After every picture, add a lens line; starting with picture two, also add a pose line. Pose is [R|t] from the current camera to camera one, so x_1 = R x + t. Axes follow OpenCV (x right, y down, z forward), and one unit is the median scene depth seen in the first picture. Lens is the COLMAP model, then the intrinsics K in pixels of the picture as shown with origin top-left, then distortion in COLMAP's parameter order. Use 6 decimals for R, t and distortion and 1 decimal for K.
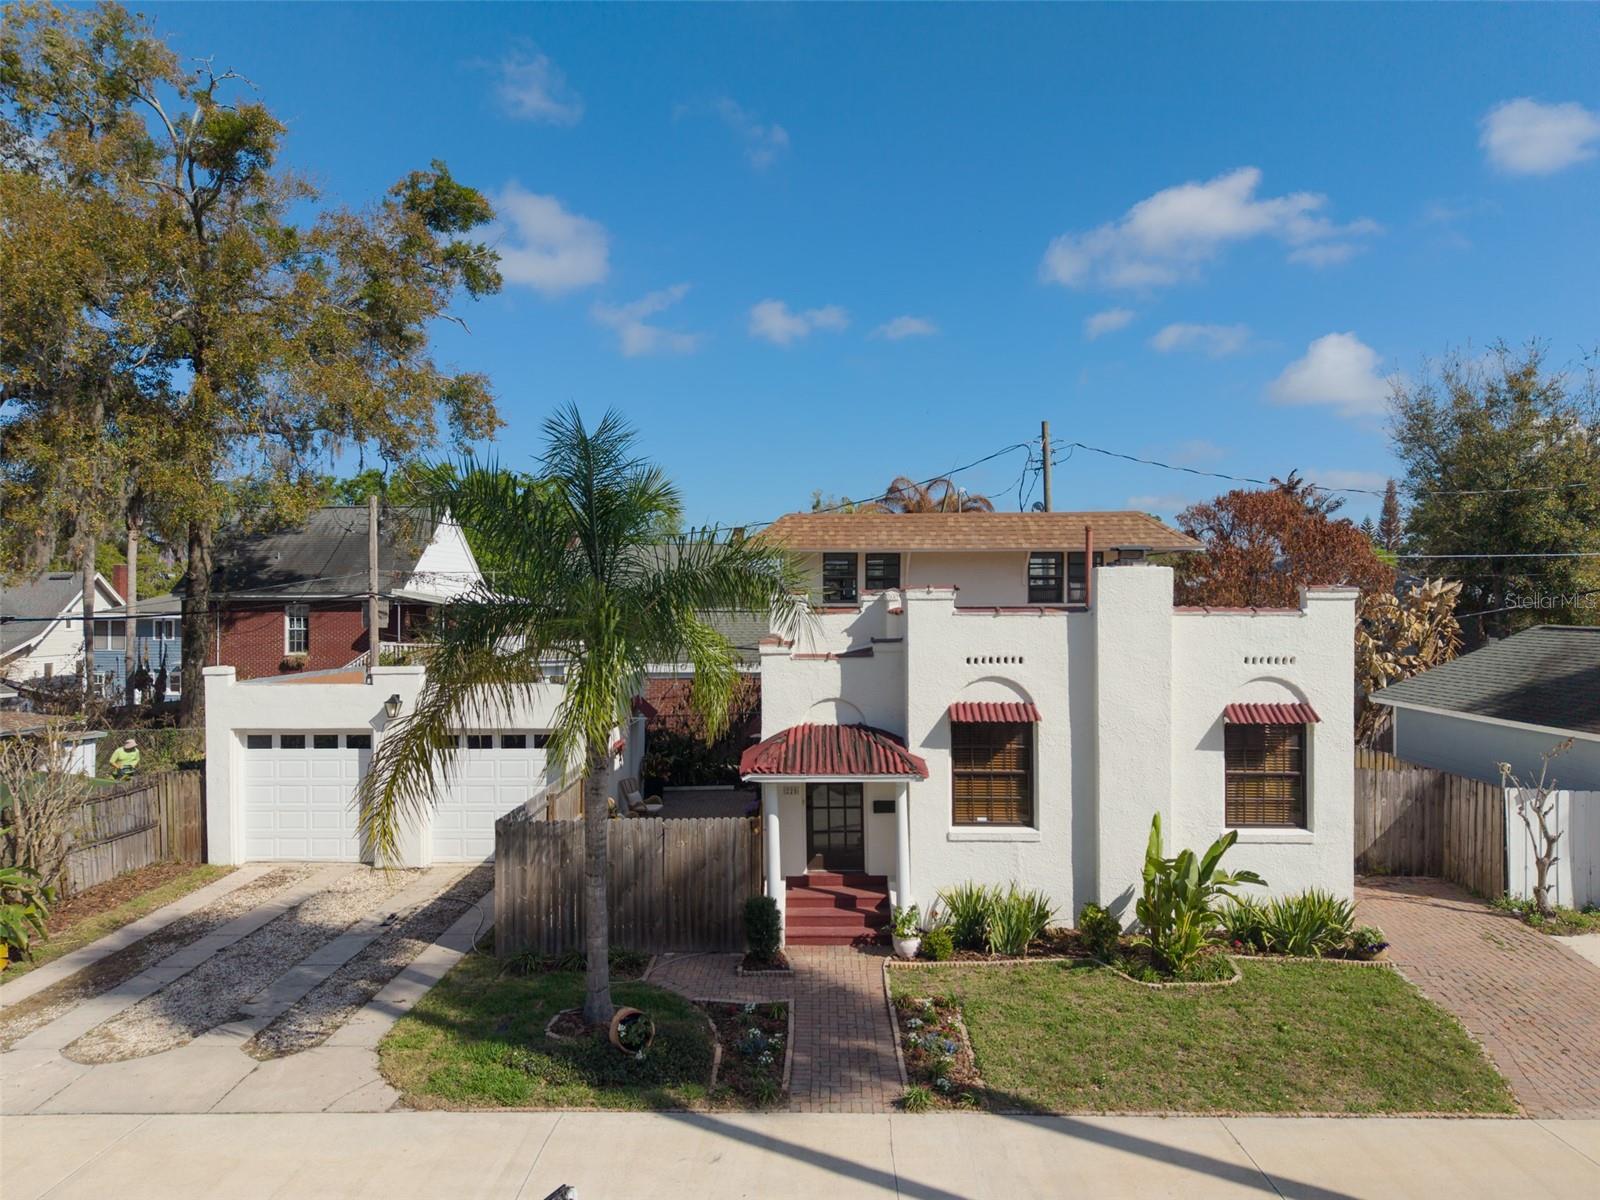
lens RADIAL K [[1095.0, 0, 796.3], [0, 1095.0, 594.1], [0, 0, 1]] dist [0.015358, -0.006033]
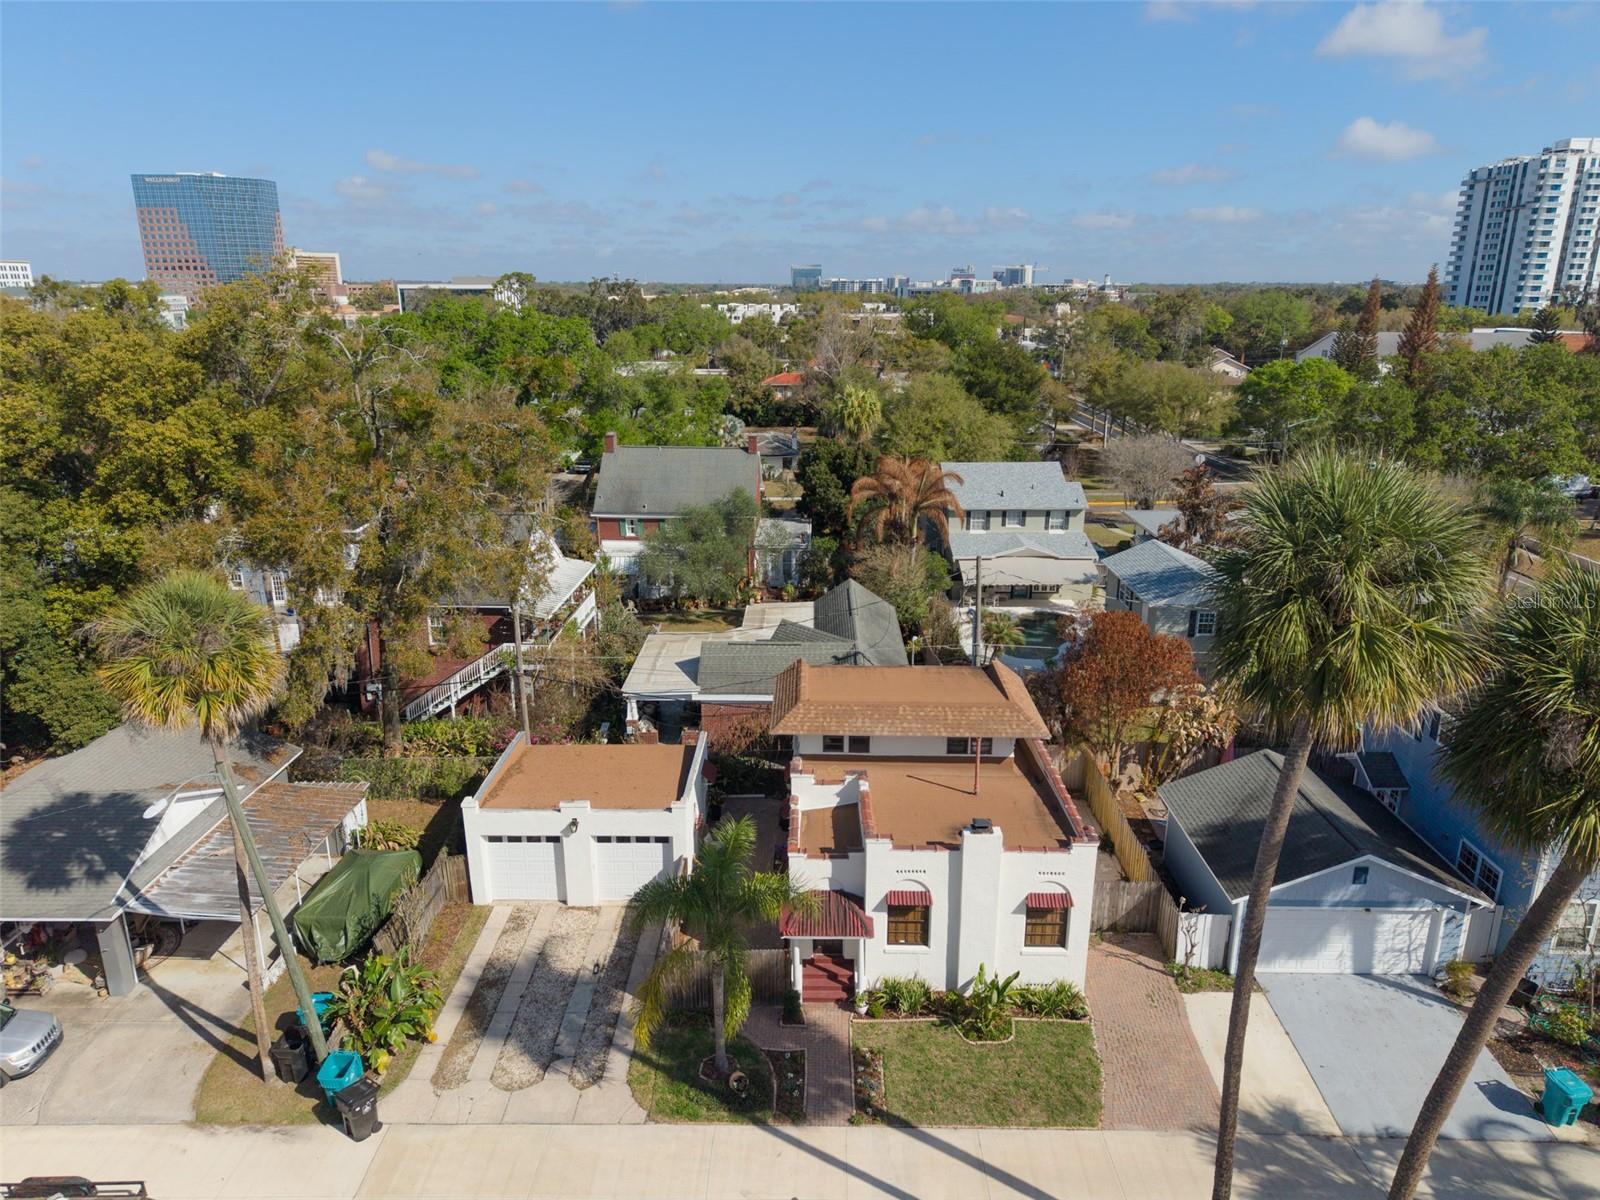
lens RADIAL K [[1088.6, 0, 798.4], [0, 1088.6, 619.6], [0, 0, 1]] dist [0.018959, -0.005473]
pose [[0.999993, 0.003643, 0.001084, -0.021818], [-0.003800, 0.954053, 0.299615, -0.945339], [0.000057, -0.299617, 0.954060, -0.707085]]
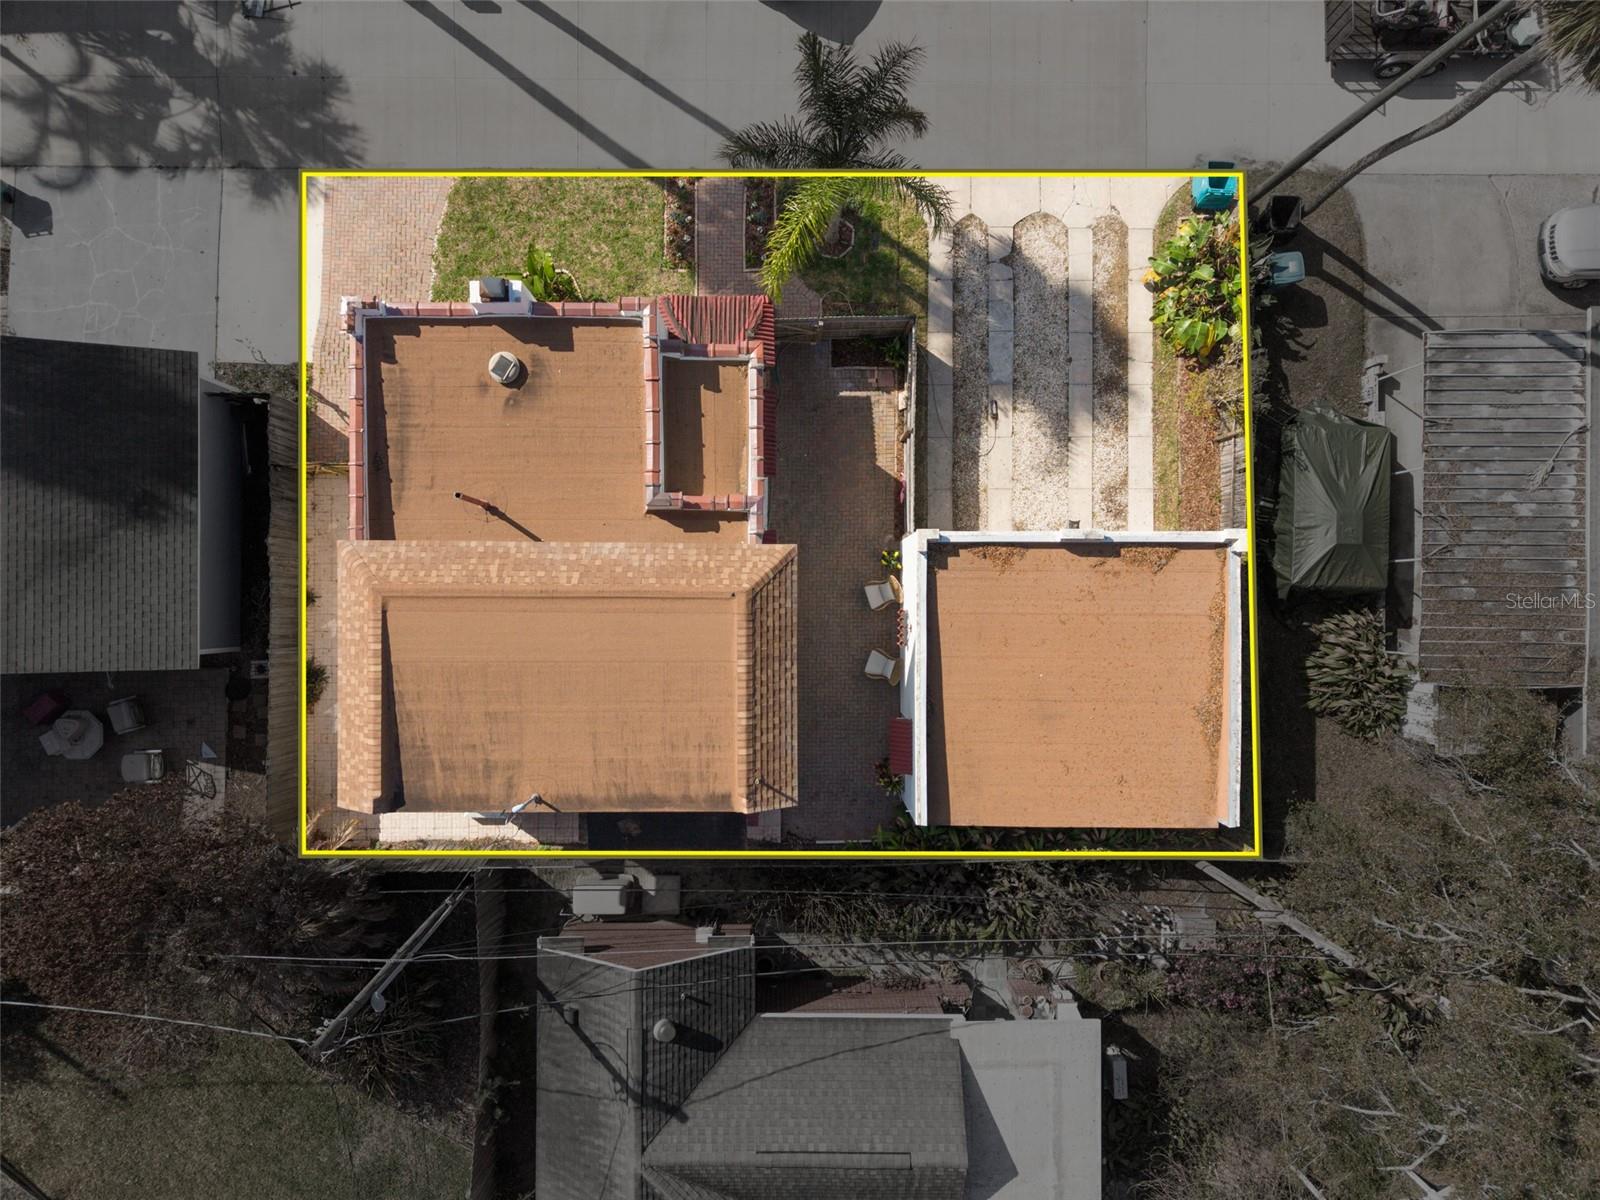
lens RADIAL K [[1088.6, 0, 798.4], [0, 1088.6, 619.6], [0, 0, 1]] dist [0.018959, -0.005473]
pose [[-0.999845, 0.010486, -0.014149, -0.060521], [-0.014195, -0.004336, 0.999890, -1.446126], [0.010424, 0.999936, 0.004484, 1.421959]]
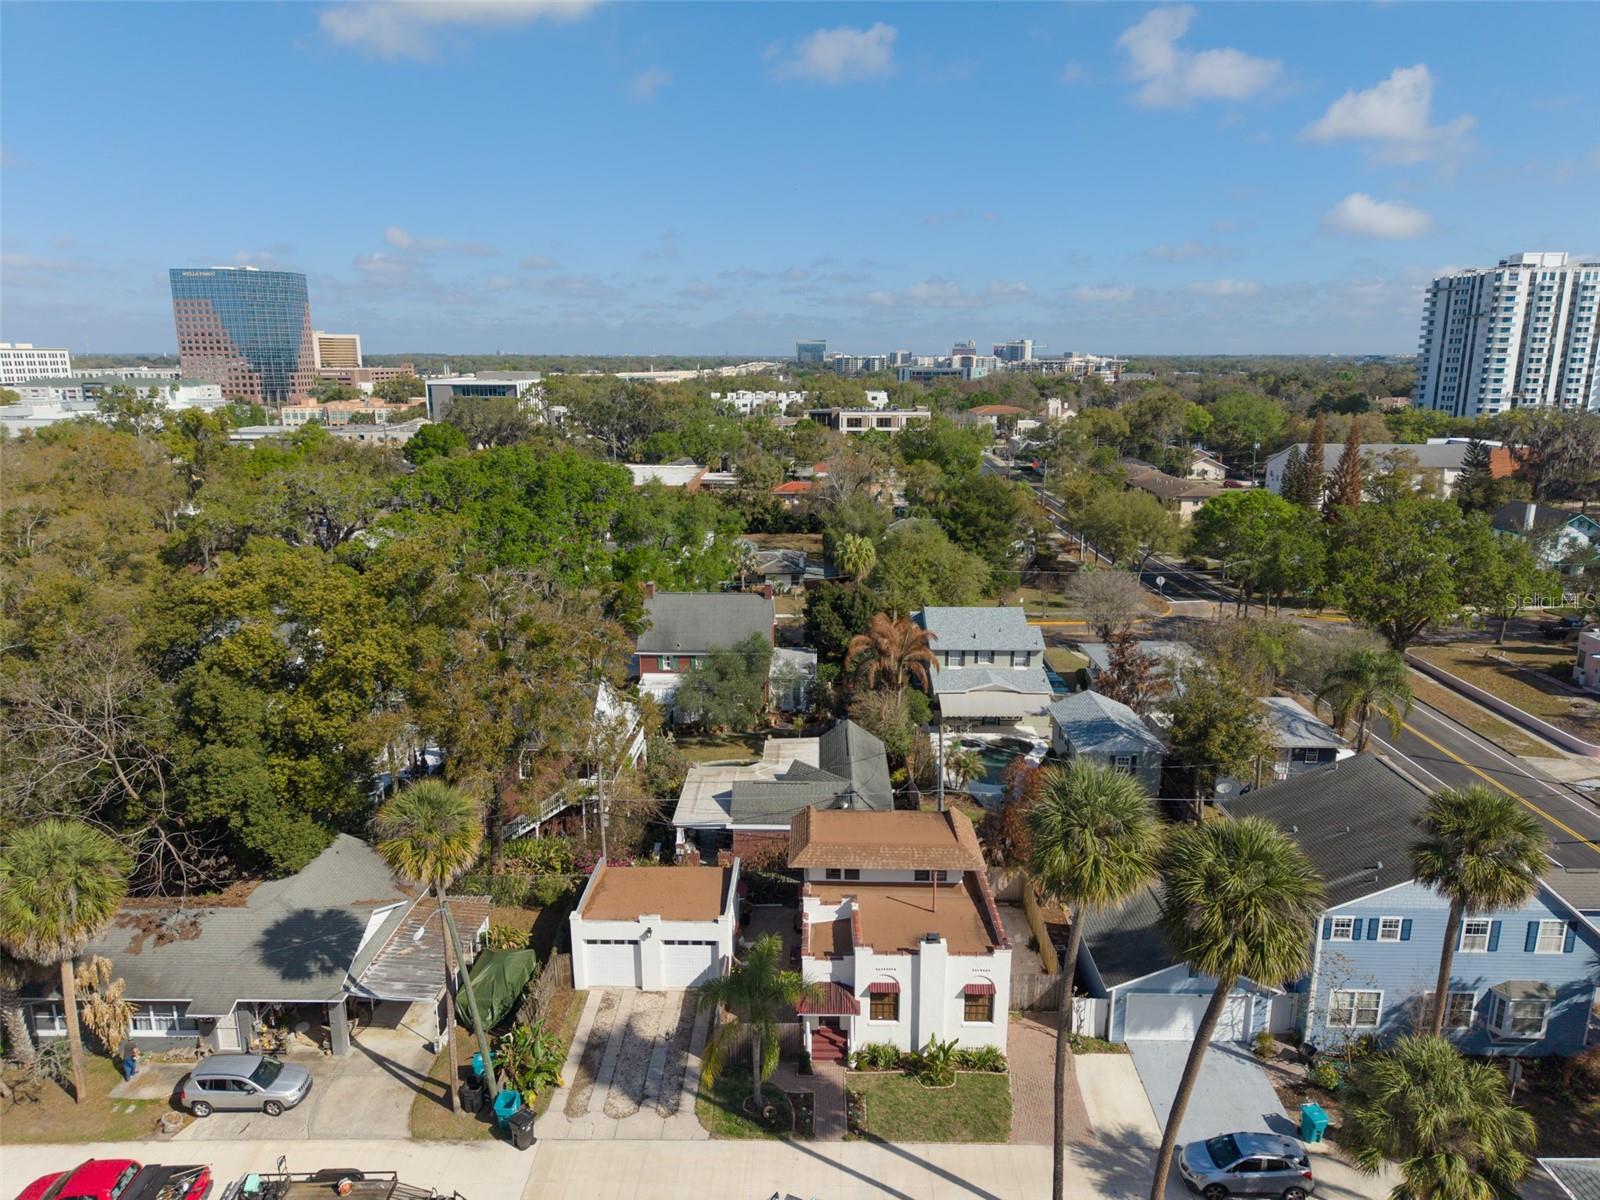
lens RADIAL K [[1088.6, 0, 798.4], [0, 1088.6, 619.6], [0, 0, 1]] dist [0.018959, -0.005473]
pose [[0.999985, 0.004349, -0.003423, -0.040374], [-0.003391, 0.970249, 0.242087, -1.515160], [0.004374, -0.242072, 0.970248, -1.540652]]
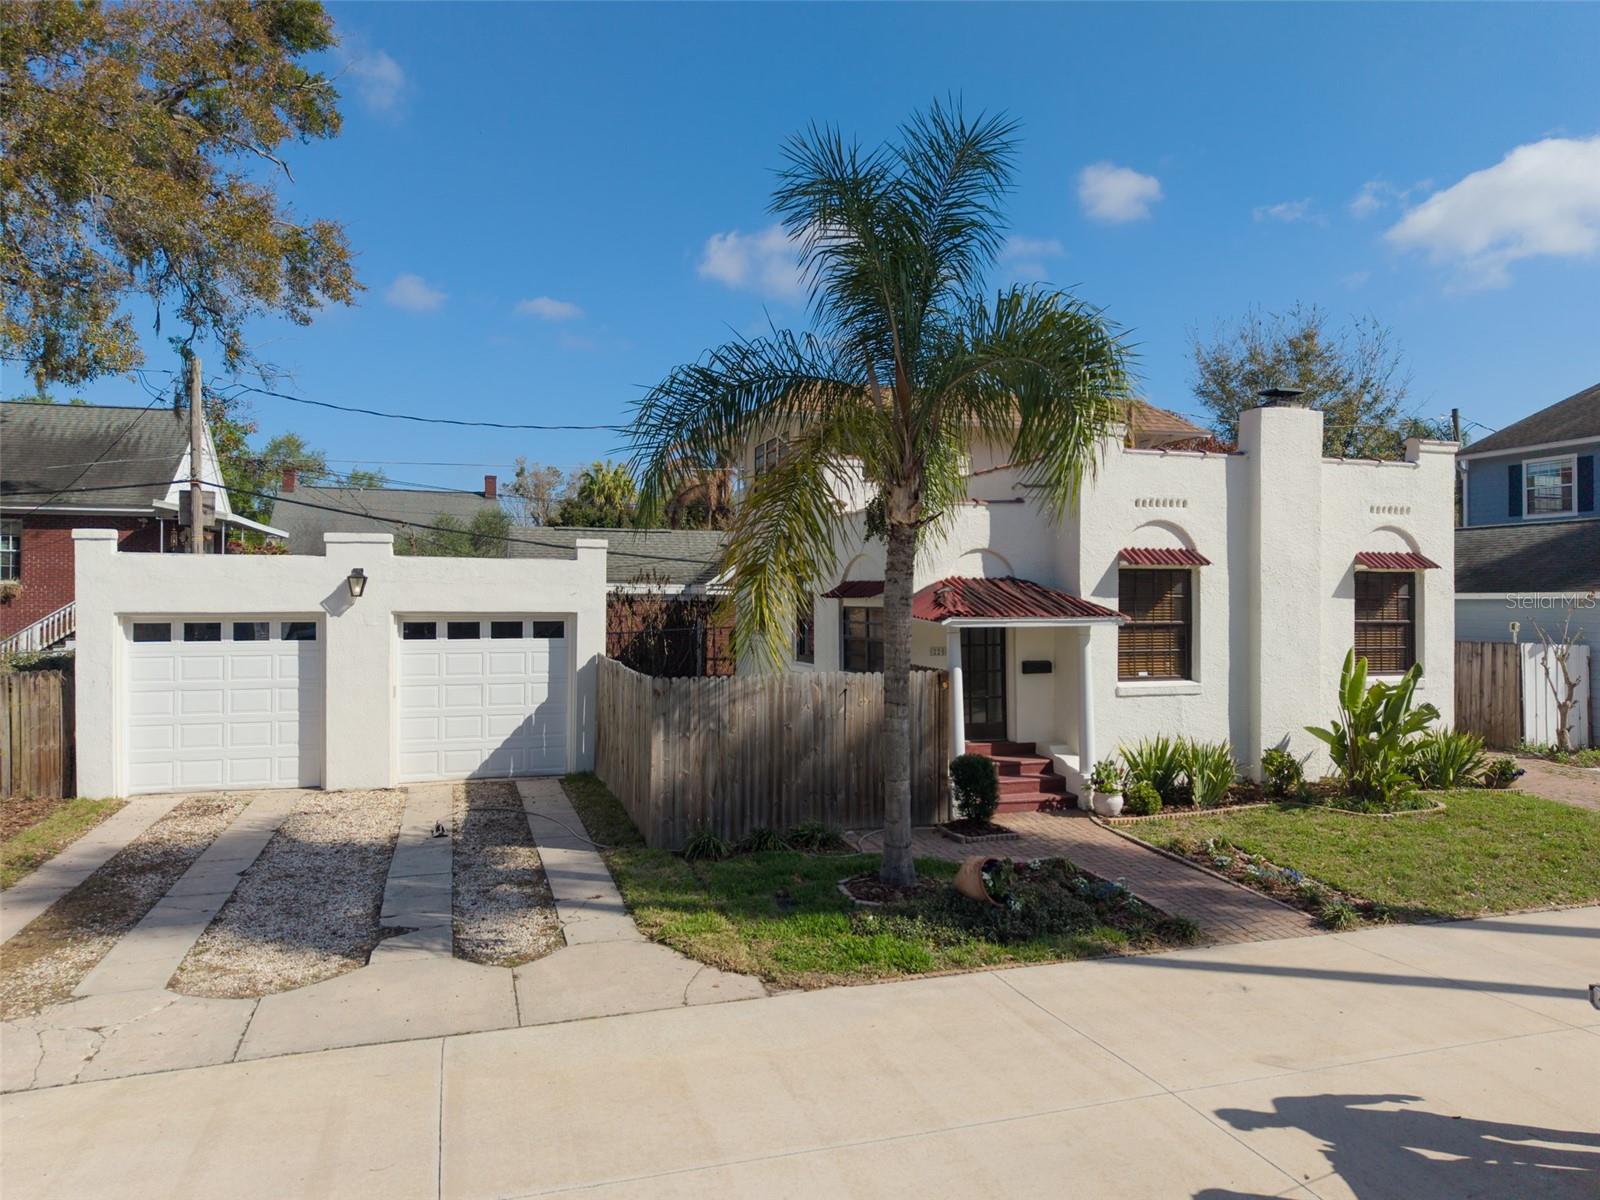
lens RADIAL K [[1101.7, 0, 805.7], [0, 1101.7, 577.6], [0, 0, 1]] dist [0.012215, -0.000908]
pose [[0.948637, 0.008631, 0.316248, -0.408633], [-0.006045, 0.999940, -0.009157, 0.135576], [-0.316308, 0.006775, 0.948632, 0.197910]]
